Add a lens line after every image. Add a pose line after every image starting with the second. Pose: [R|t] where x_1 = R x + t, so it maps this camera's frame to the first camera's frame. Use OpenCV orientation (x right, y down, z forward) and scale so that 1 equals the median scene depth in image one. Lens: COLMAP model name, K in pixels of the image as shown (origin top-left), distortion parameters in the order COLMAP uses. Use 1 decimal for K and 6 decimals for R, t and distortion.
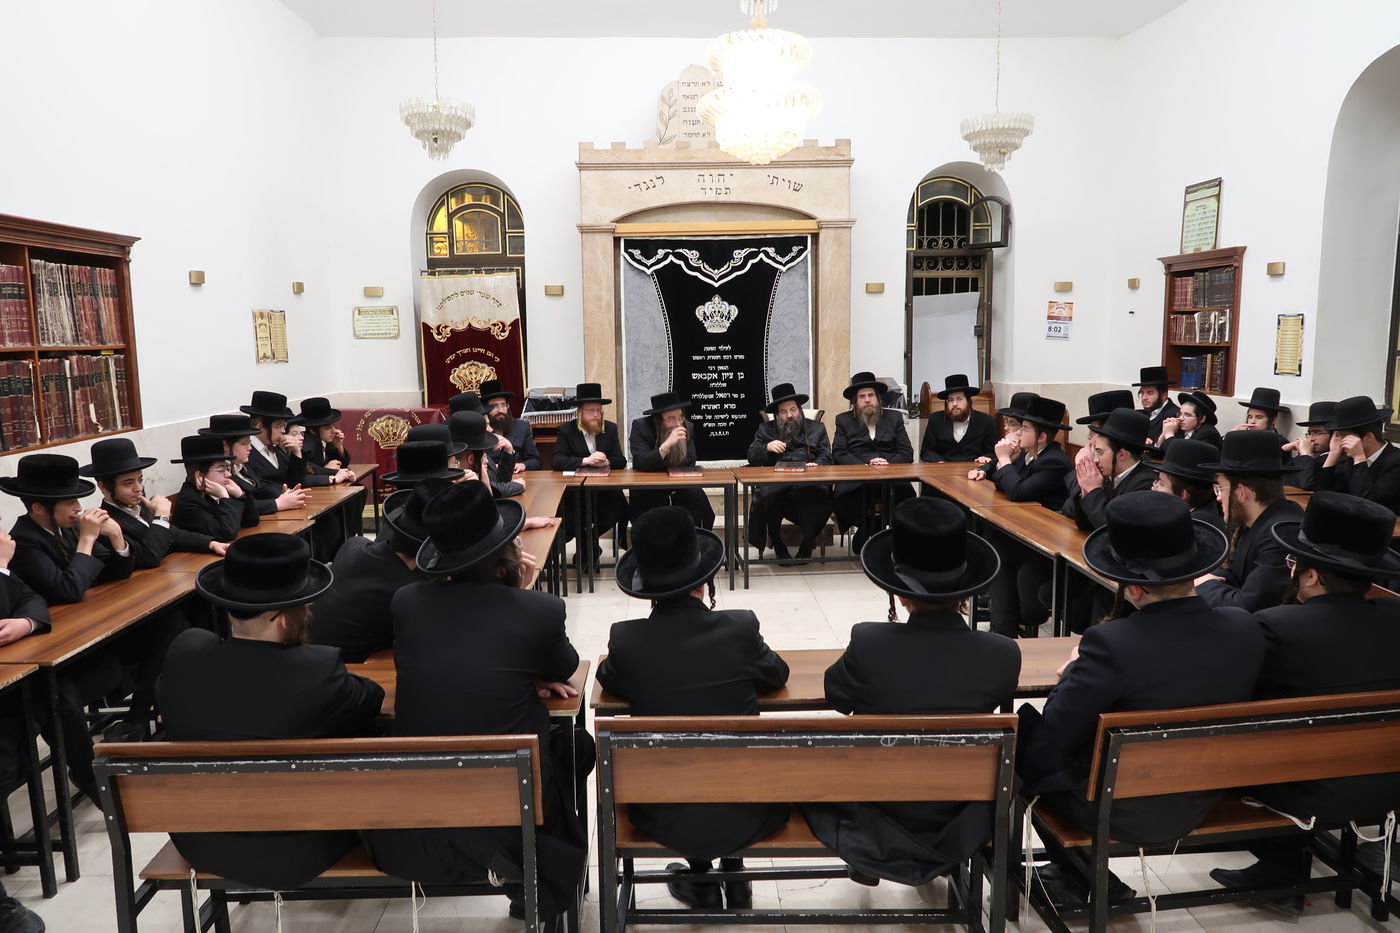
lens RADIAL K [[1051.5, 0, 700.0], [0, 1051.5, 466.5], [0, 0, 1]] dist [-0.000779, -0.000390]
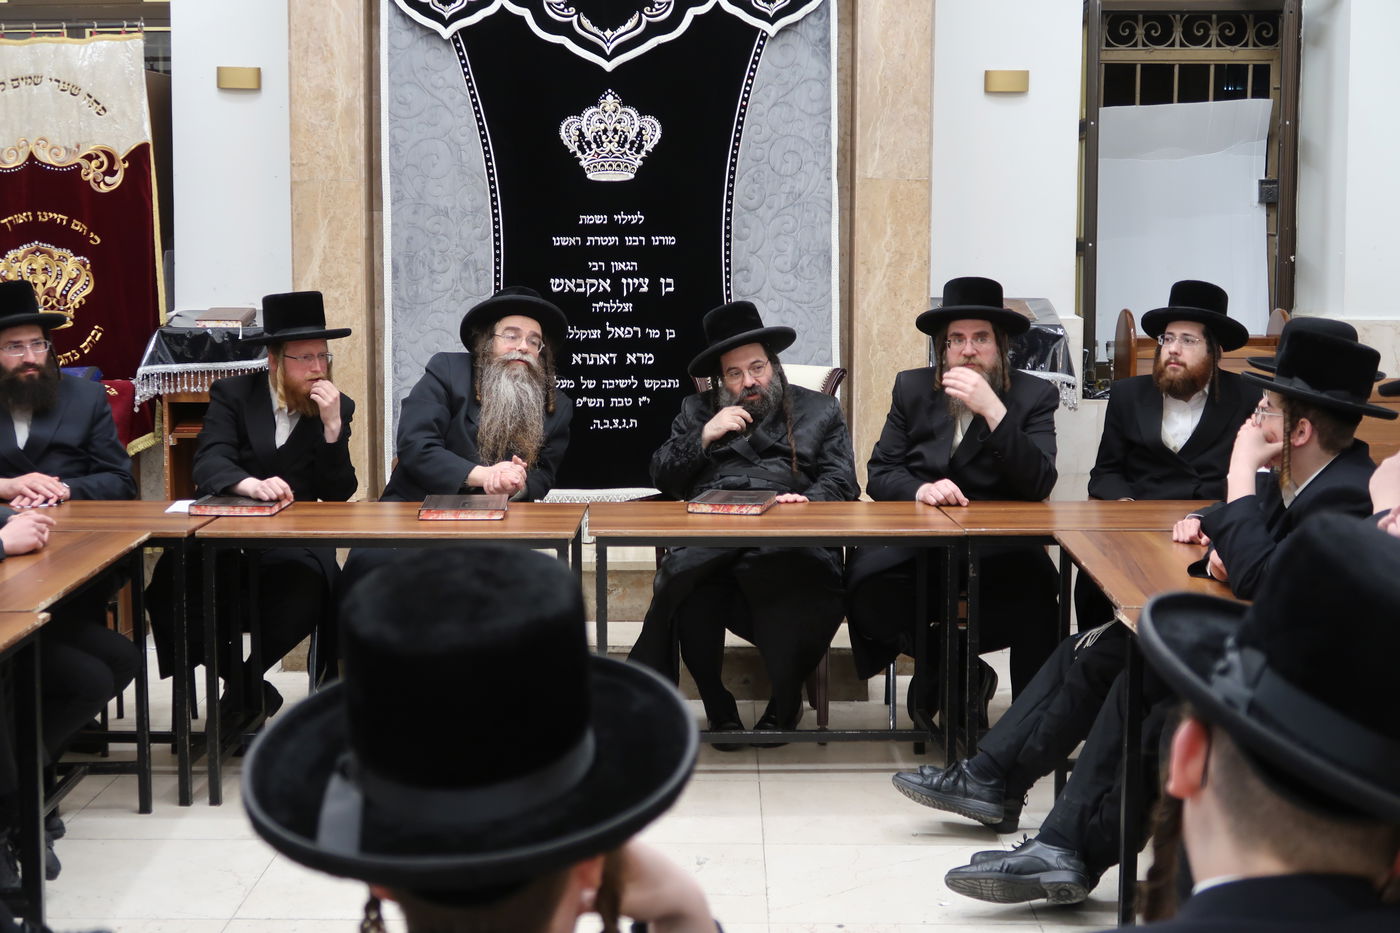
lens RADIAL K [[2231.9, 0, 695.4], [0, 2231.9, 445.3], [0, 0, 1]] dist [0.023141, -0.051353]
pose [[0.998268, 0.018474, -0.055849, 0.101626], [-0.020452, 0.999176, -0.035055, 0.007557], [0.055155, 0.036137, 0.997824, 0.123583]]
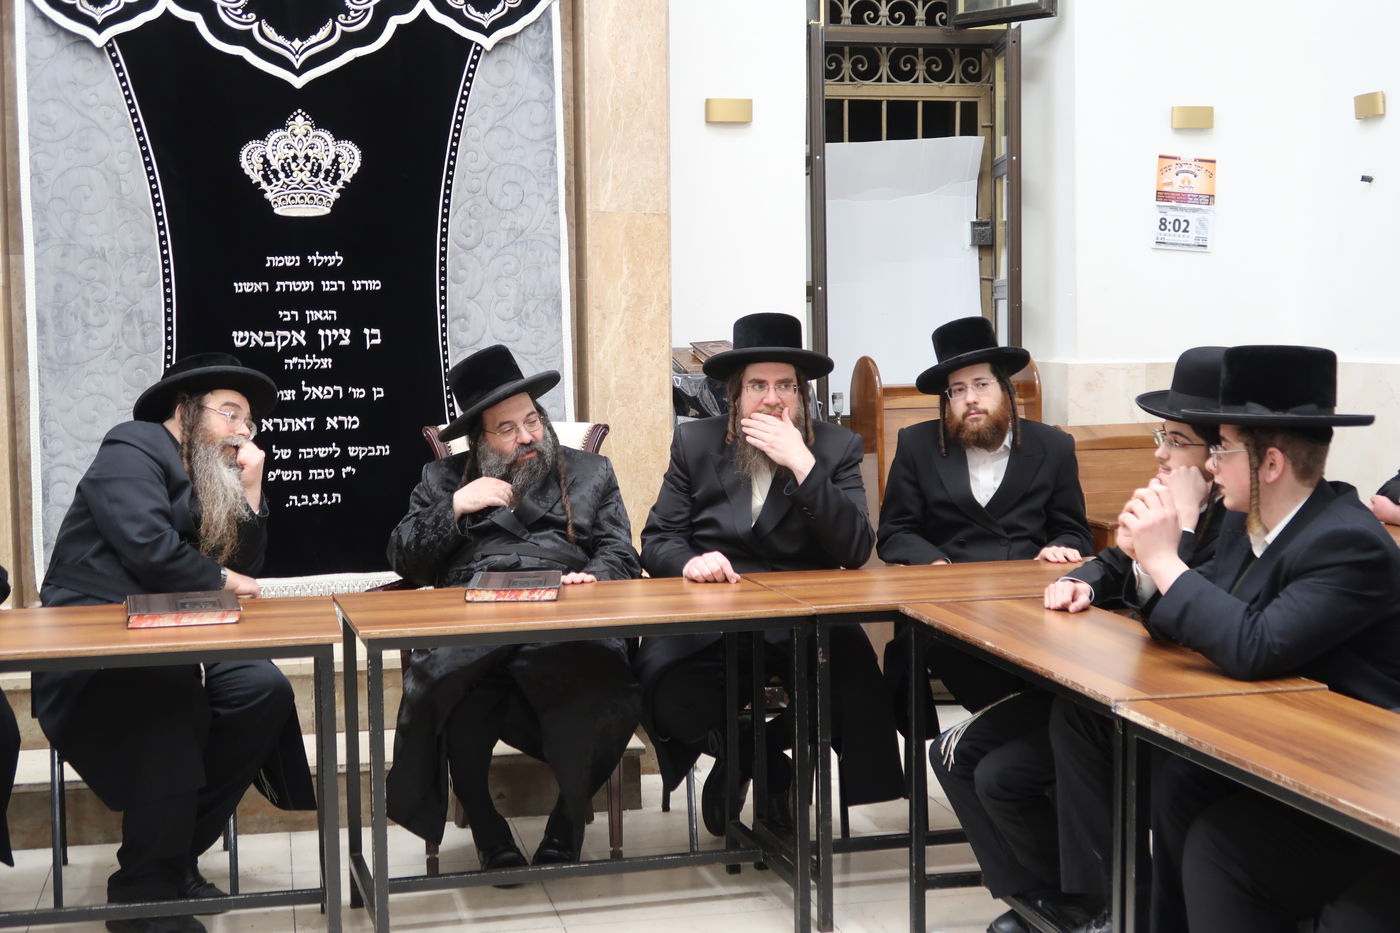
lens RADIAL K [[2036.1, 0, 705.2], [0, 2036.1, 446.6], [0, 0, 1]] dist [0.025997, -0.055172]
pose [[0.983996, -0.013281, 0.177693, 0.026833], [0.026010, 0.997243, -0.069501, 0.002189], [-0.176280, 0.073011, 0.981629, 0.303926]]
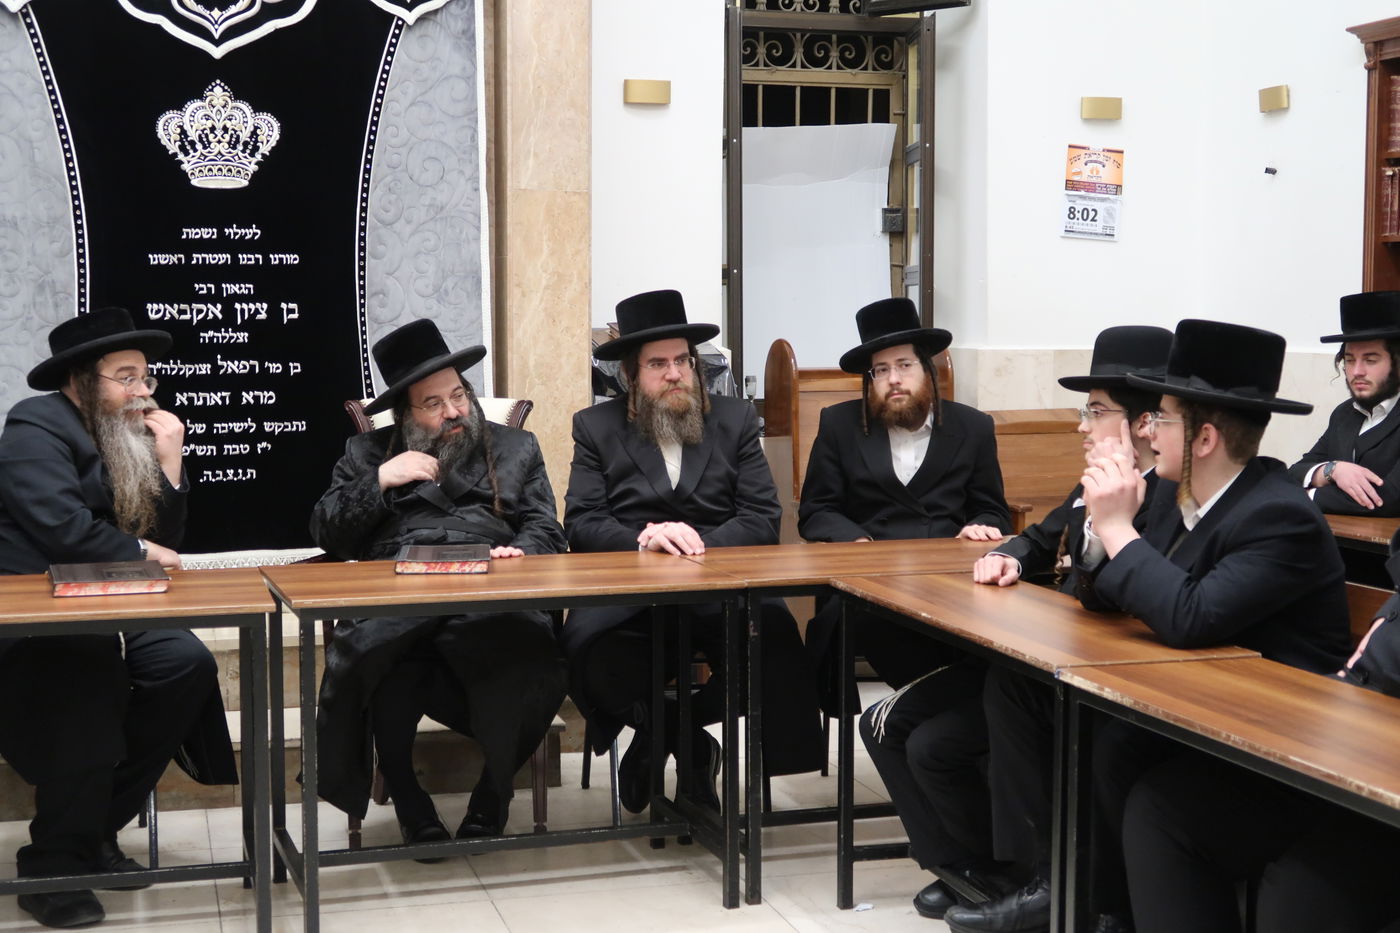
lens RADIAL K [[2036.1, 0, 705.2], [0, 2036.1, 446.6], [0, 0, 1]] dist [0.025997, -0.055172]
pose [[0.971619, -0.004515, 0.236508, 0.012257], [0.020776, 0.997583, -0.066307, 0.007847], [-0.235637, 0.069339, 0.969364, 0.305739]]
